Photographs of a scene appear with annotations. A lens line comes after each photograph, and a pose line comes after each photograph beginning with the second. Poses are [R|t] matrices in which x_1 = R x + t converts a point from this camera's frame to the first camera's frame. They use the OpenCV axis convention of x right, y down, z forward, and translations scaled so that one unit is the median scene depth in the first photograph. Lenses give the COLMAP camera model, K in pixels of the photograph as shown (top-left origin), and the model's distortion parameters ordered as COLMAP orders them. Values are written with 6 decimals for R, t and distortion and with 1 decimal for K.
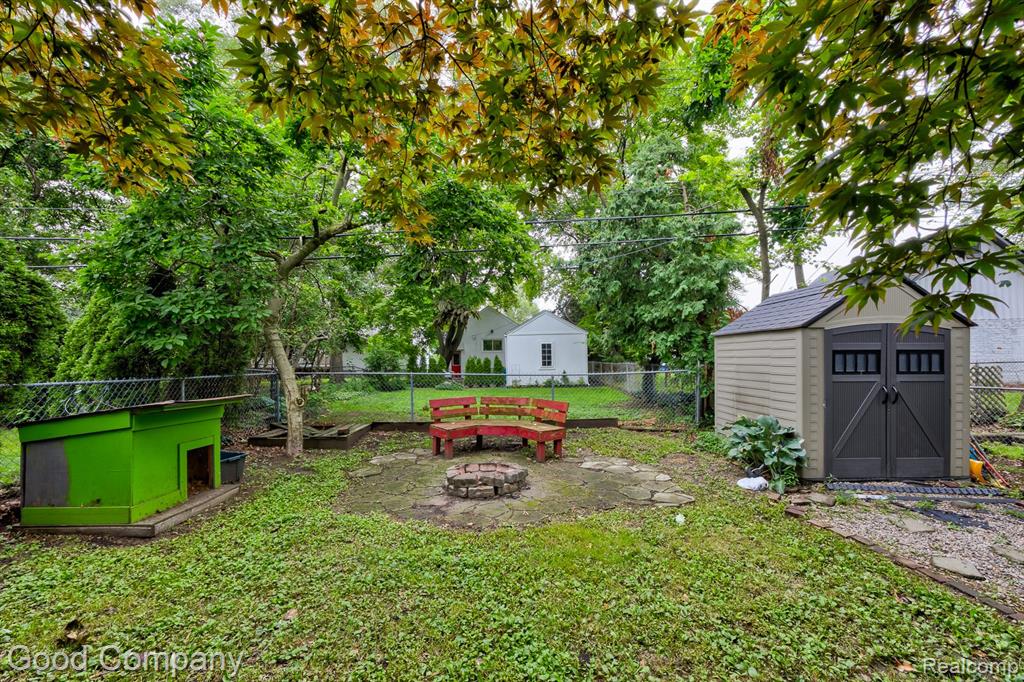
lens RADIAL K [[420.8, 0, 524.7], [0, 420.8, 359.8], [0, 0, 1]] dist [-0.032954, -0.000207]
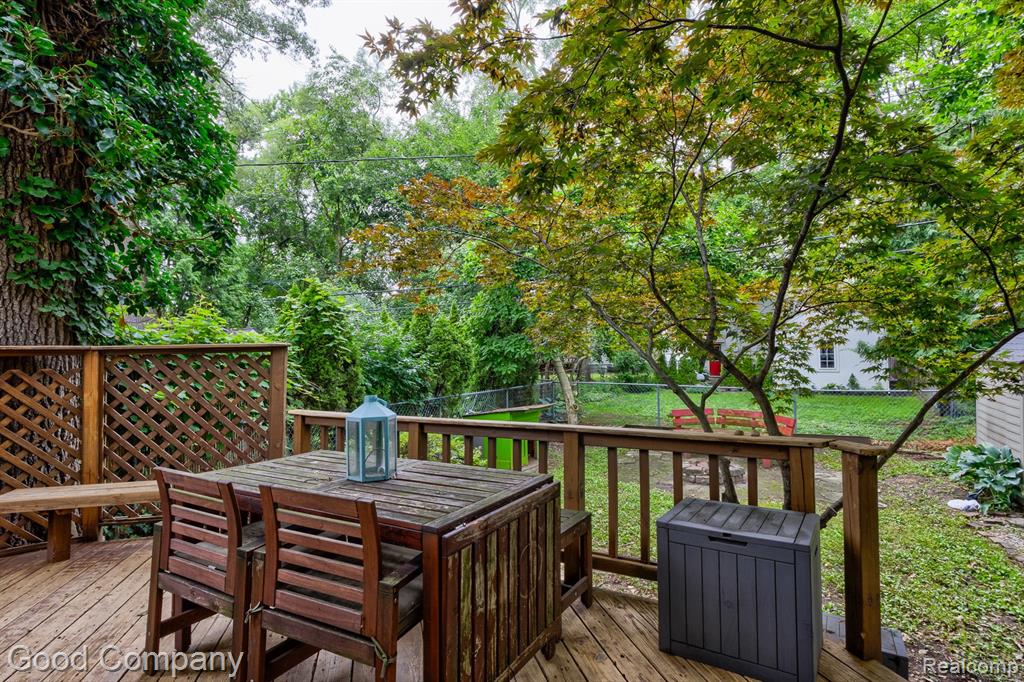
lens RADIAL K [[545.2, 0, 517.0], [0, 545.2, 340.9], [0, 0, 1]] dist [-0.001099, -0.000048]
pose [[0.866098, -0.010540, -0.499763, 0.247839], [0.007391, 0.999938, -0.008279, -0.131212], [0.499820, 0.003477, 0.866122, -0.835130]]
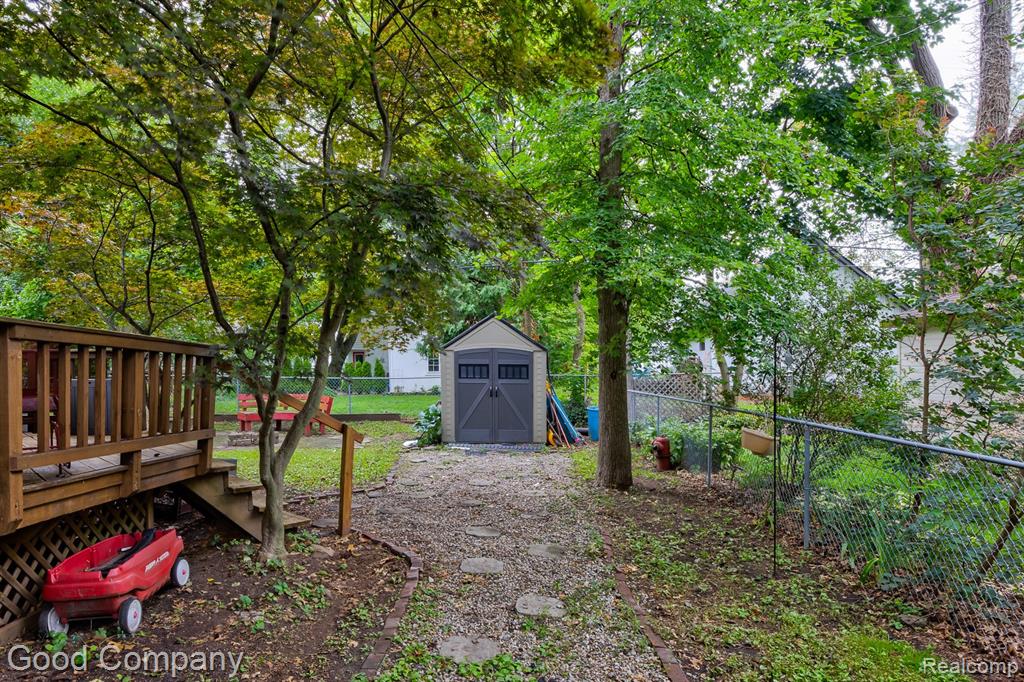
lens RADIAL K [[623.5, 0, 519.0], [0, 623.5, 374.8], [0, 0, 1]] dist [-0.000383, 0.000075]
pose [[0.999938, 0.010842, 0.002438, 0.977235], [-0.010893, 0.999708, 0.021552, -0.036149], [-0.002204, -0.021577, 0.999765, -1.501643]]
